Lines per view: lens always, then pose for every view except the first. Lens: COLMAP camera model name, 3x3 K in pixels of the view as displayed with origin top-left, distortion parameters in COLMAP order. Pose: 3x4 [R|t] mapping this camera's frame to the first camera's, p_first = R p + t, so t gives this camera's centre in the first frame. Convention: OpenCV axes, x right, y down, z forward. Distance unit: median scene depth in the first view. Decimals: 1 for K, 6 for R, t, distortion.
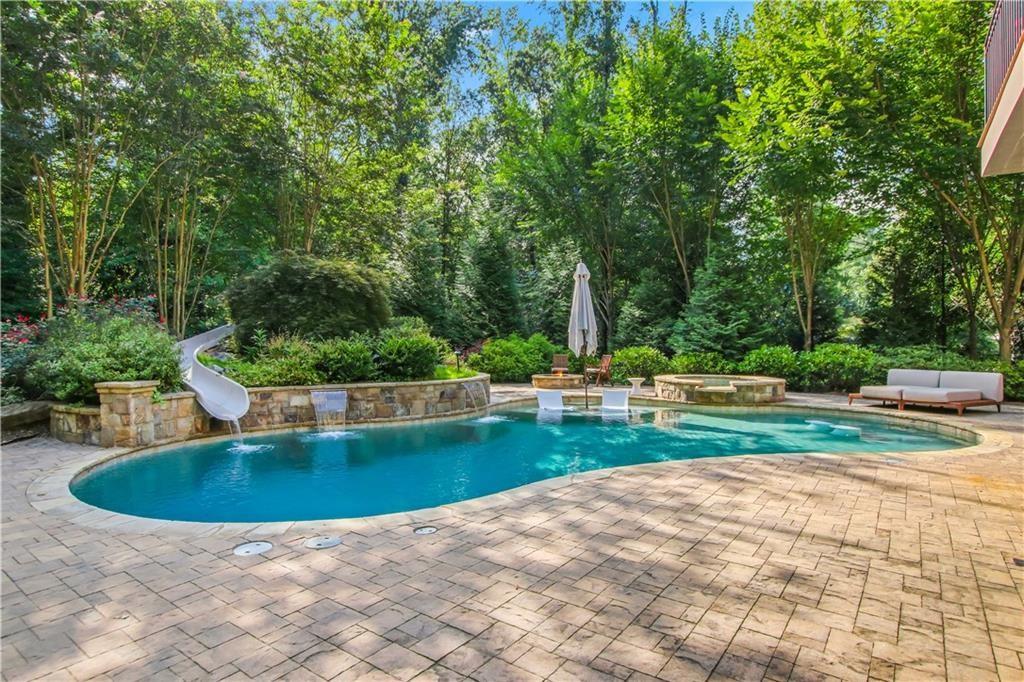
lens RADIAL K [[565.3, 0, 512.0], [0, 565.3, 341.0], [0, 0, 1]] dist [-0.023599, 0.000733]
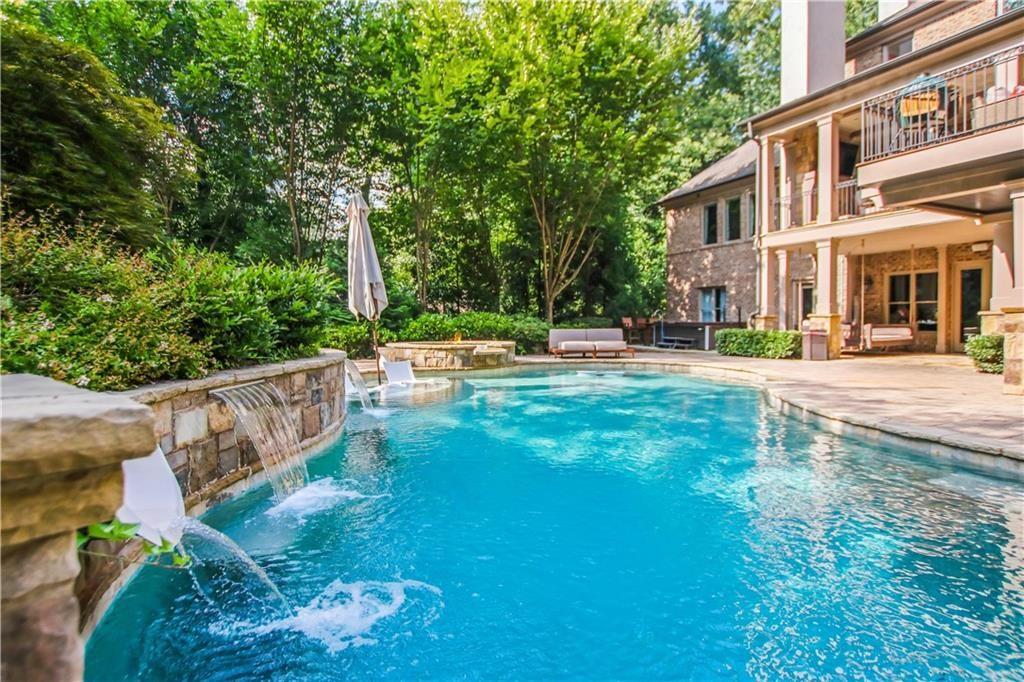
lens RADIAL K [[526.4, 0, 511.6], [0, 526.4, 333.5], [0, 0, 1]] dist [-0.027034, -0.000448]
pose [[0.485913, -0.020754, 0.873761, -0.496473], [0.008529, 0.999783, 0.019004, 0.044096], [-0.873966, -0.001782, 0.485985, 0.627523]]
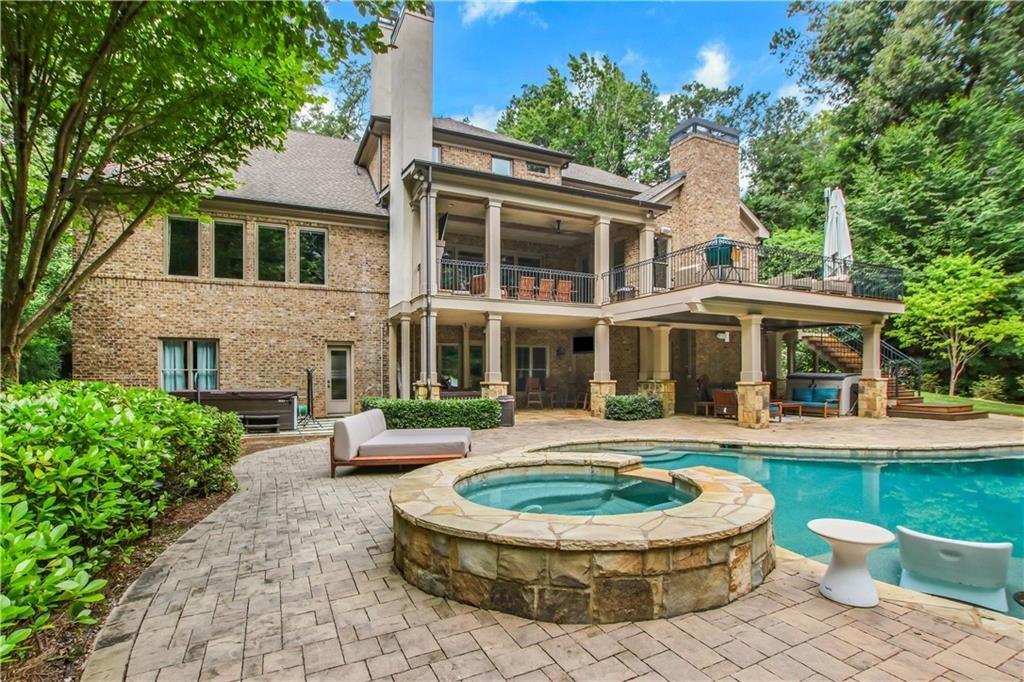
lens RADIAL K [[490.4, 0, 507.1], [0, 490.4, 373.7], [0, 0, 1]] dist [-0.032652, 0.006273]
pose [[-0.872090, -0.001028, 0.489345, 0.320170], [0.005127, 0.999924, 0.011238, -0.009070], [-0.489319, 0.012309, -0.872018, 1.679852]]
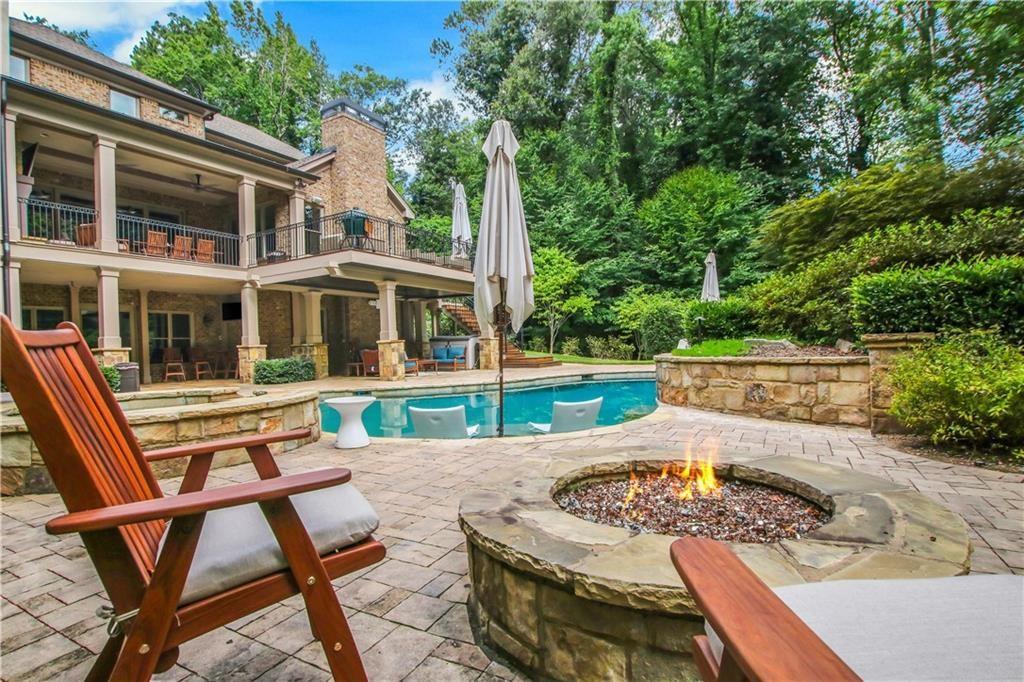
lens RADIAL K [[503.3, 0, 502.7], [0, 503.3, 347.4], [0, 0, 1]] dist [-0.027720, 0.000984]
pose [[-0.995493, 0.031864, -0.089322, 0.192807], [0.030940, 0.999453, 0.011705, 0.039883], [0.089646, 0.008888, -0.995934, 1.775167]]
